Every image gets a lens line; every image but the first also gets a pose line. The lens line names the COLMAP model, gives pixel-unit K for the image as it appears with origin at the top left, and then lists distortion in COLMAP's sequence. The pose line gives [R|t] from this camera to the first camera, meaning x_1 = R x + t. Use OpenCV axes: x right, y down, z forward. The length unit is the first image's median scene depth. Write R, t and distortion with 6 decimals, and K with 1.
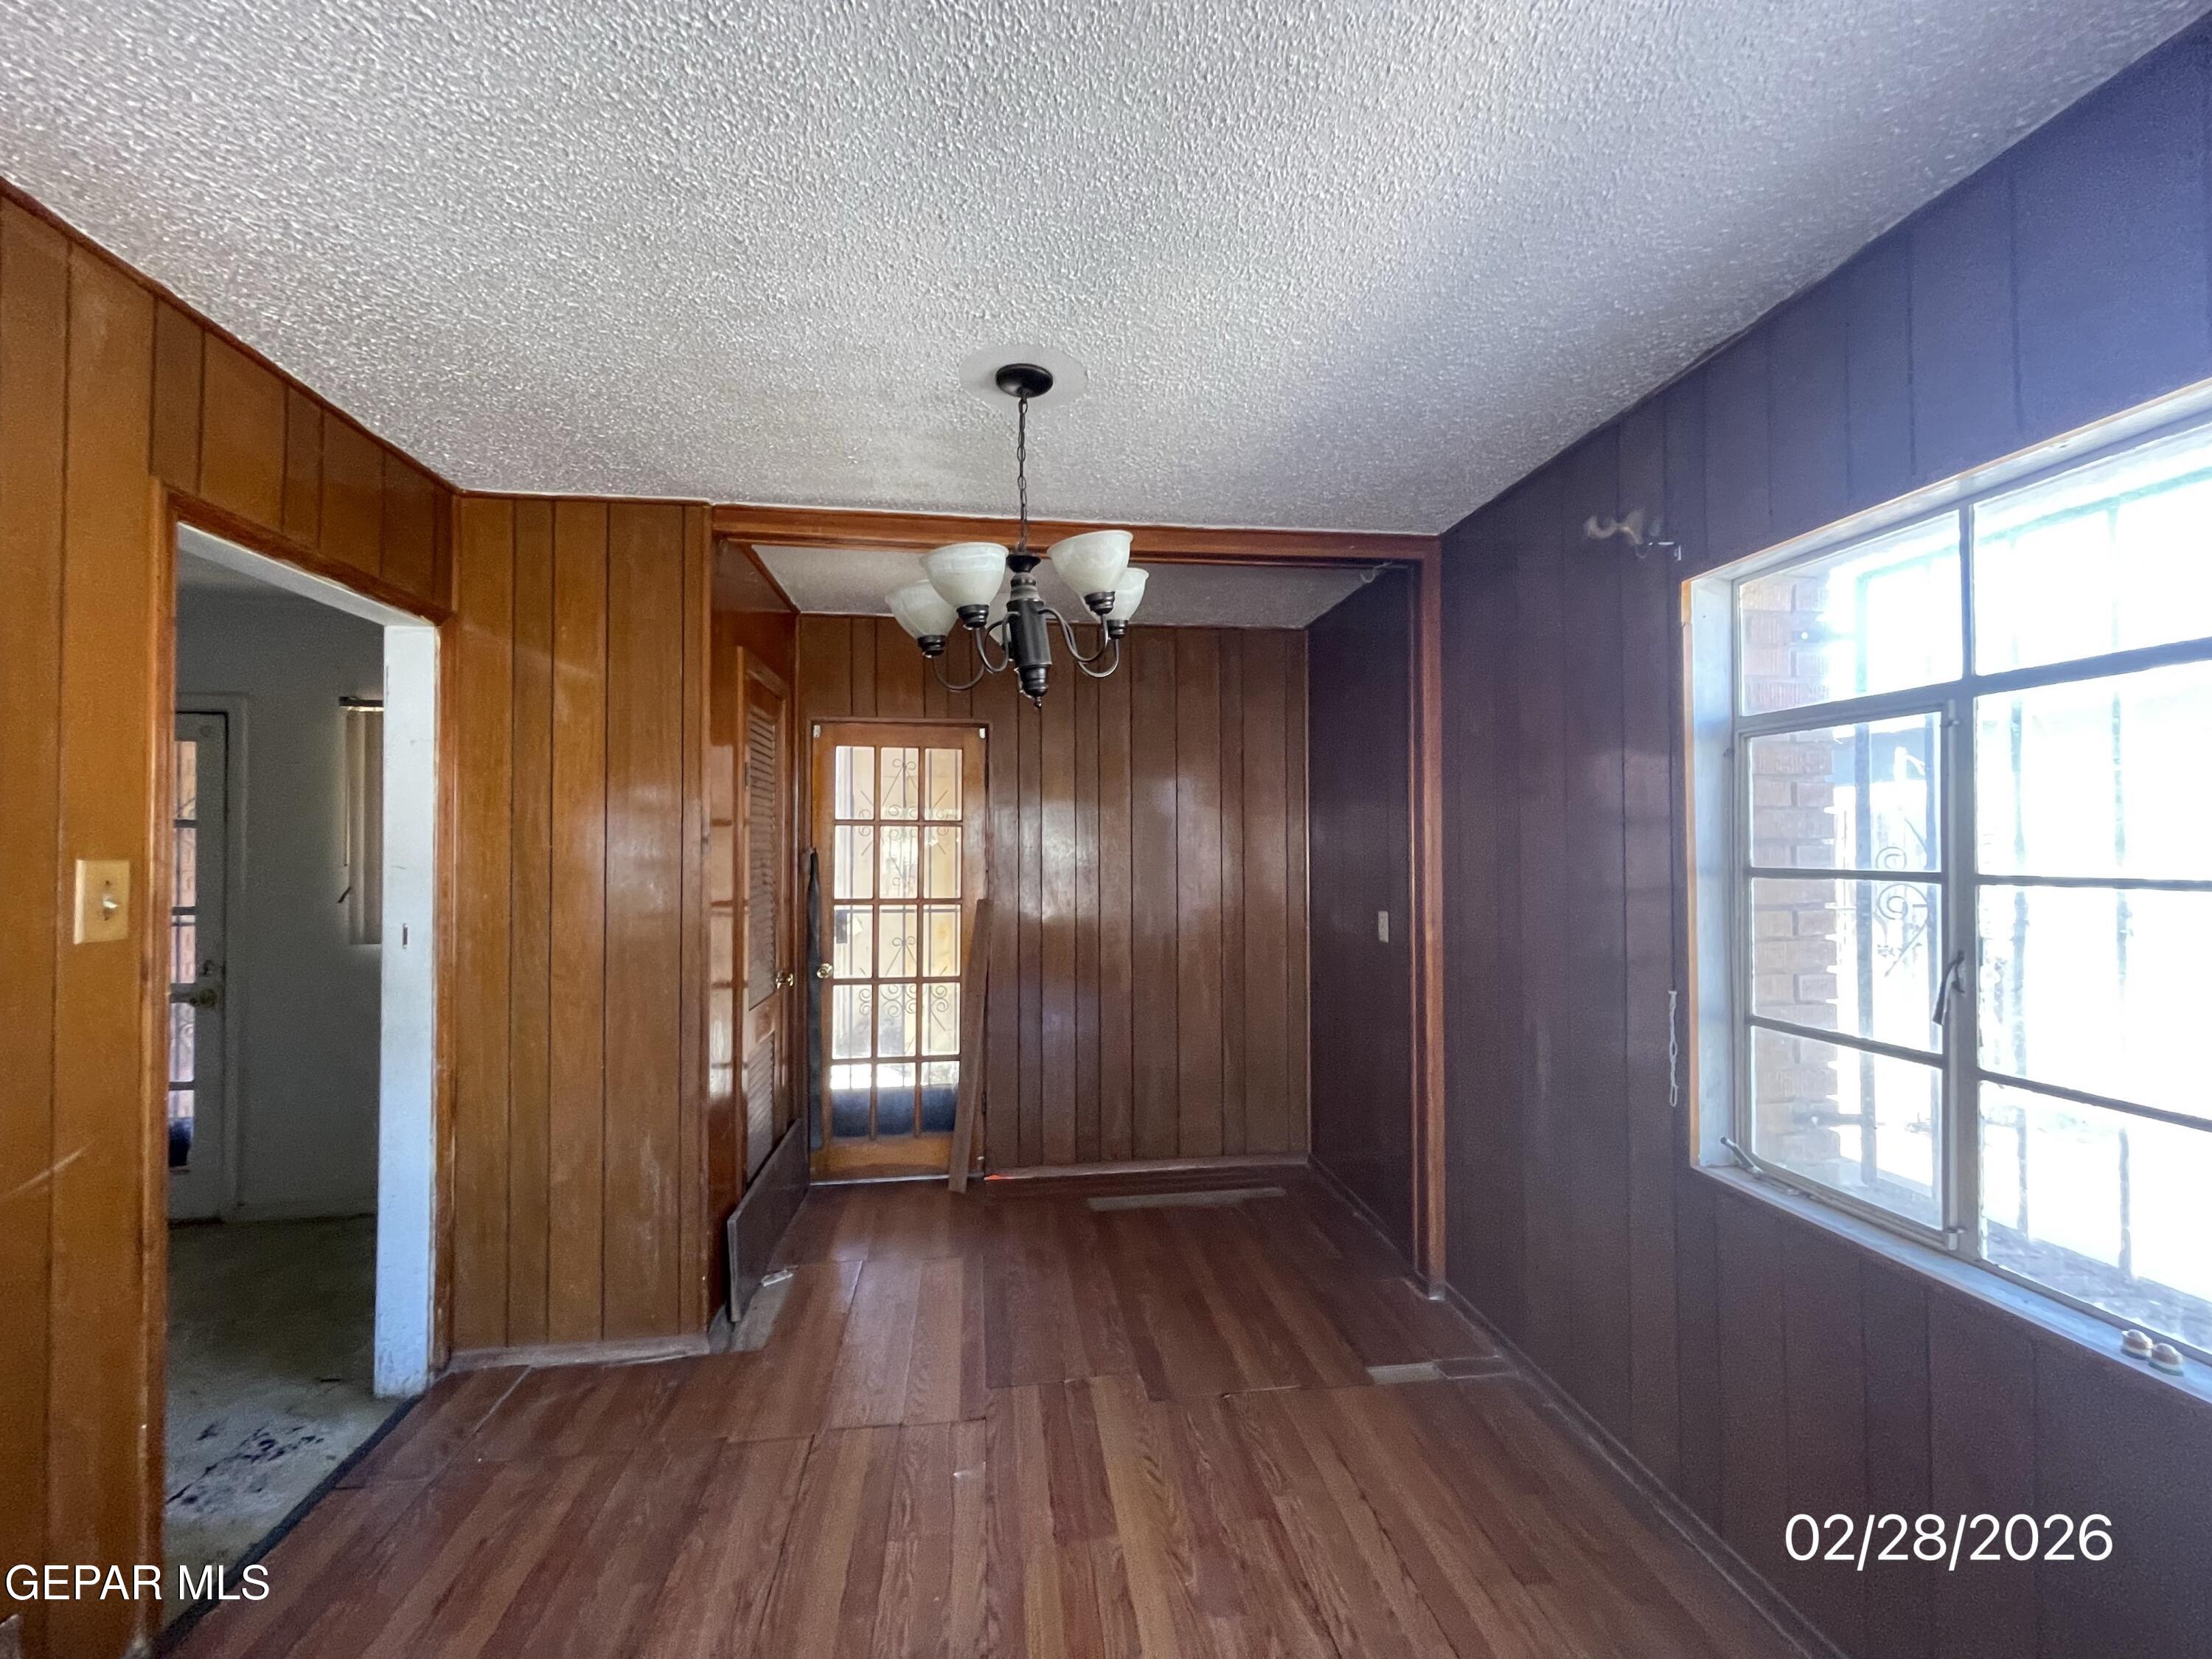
lens RADIAL K [[894.7, 0, 1106.0], [0, 894.7, 842.6], [0, 0, 1]] dist [-0.000244, -0.000108]
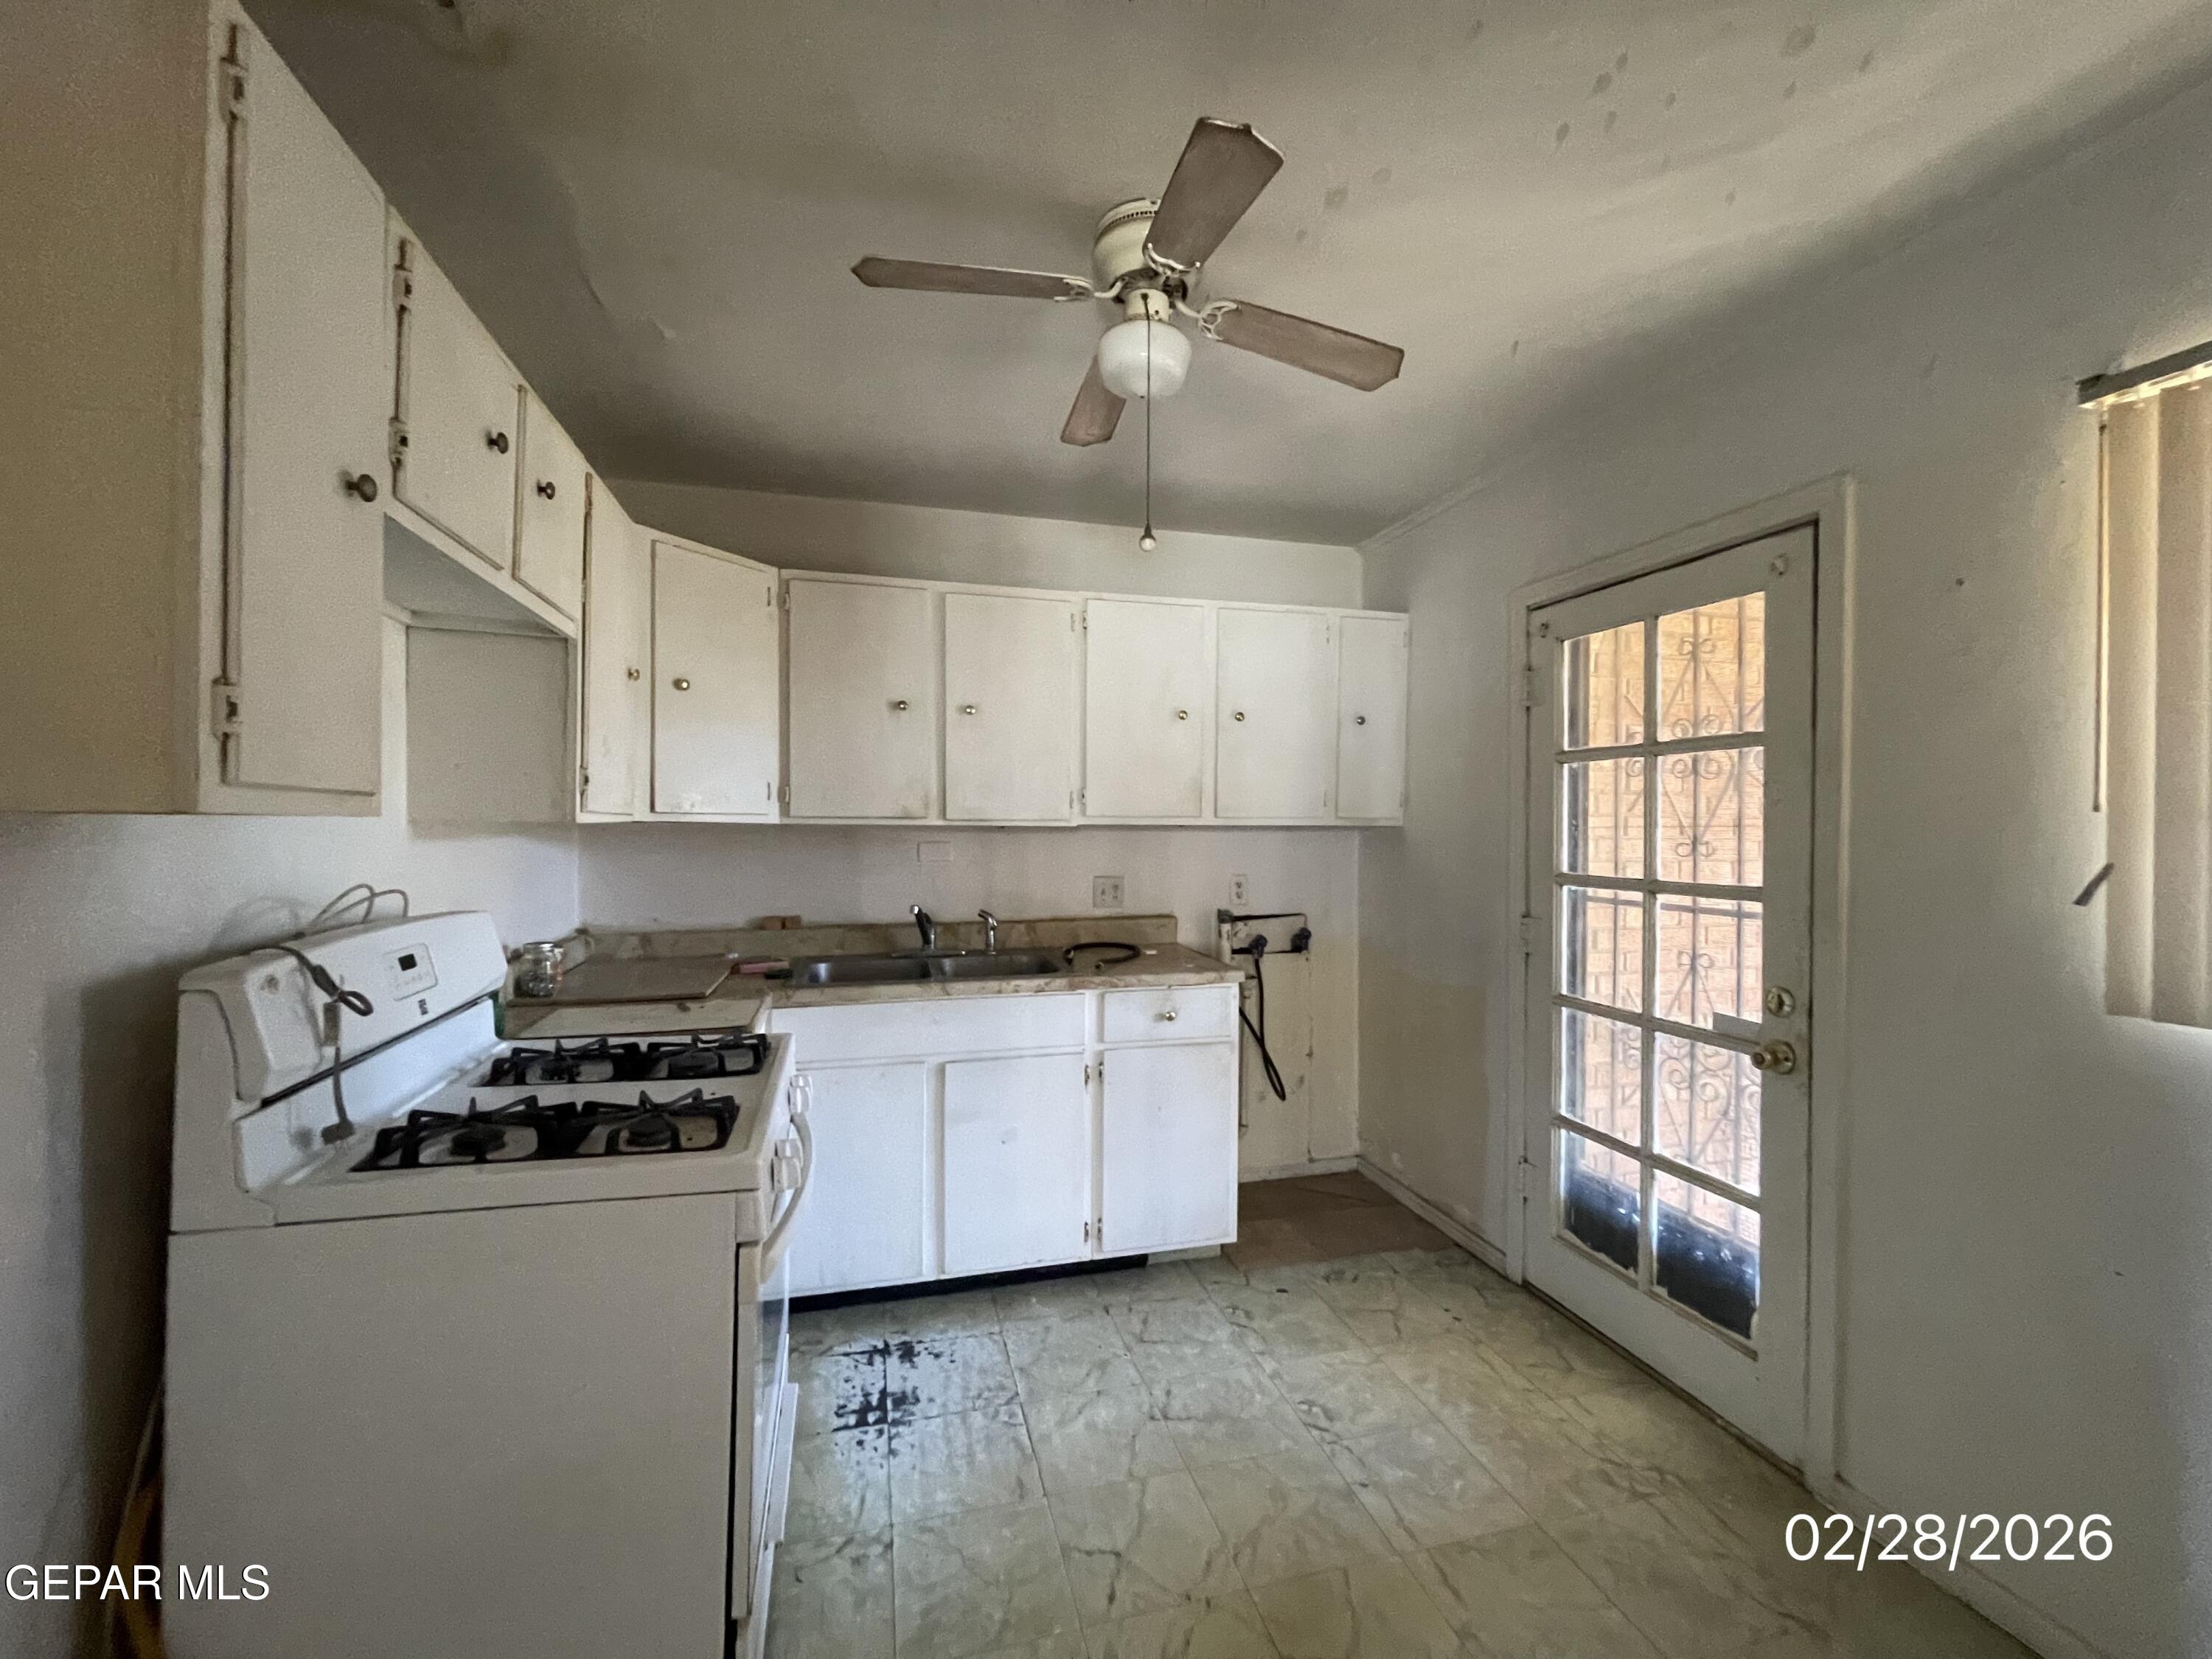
lens RADIAL K [[894.7, 0, 1105.0], [0, 894.7, 828.8], [0, 0, 1]] dist [-0.000244, -0.000108]
pose [[0.130878, 0.007559, -0.991370, -0.518684], [0.003869, 0.999959, 0.008135, 0.029001], [0.991391, -0.004900, 0.130843, 0.519969]]
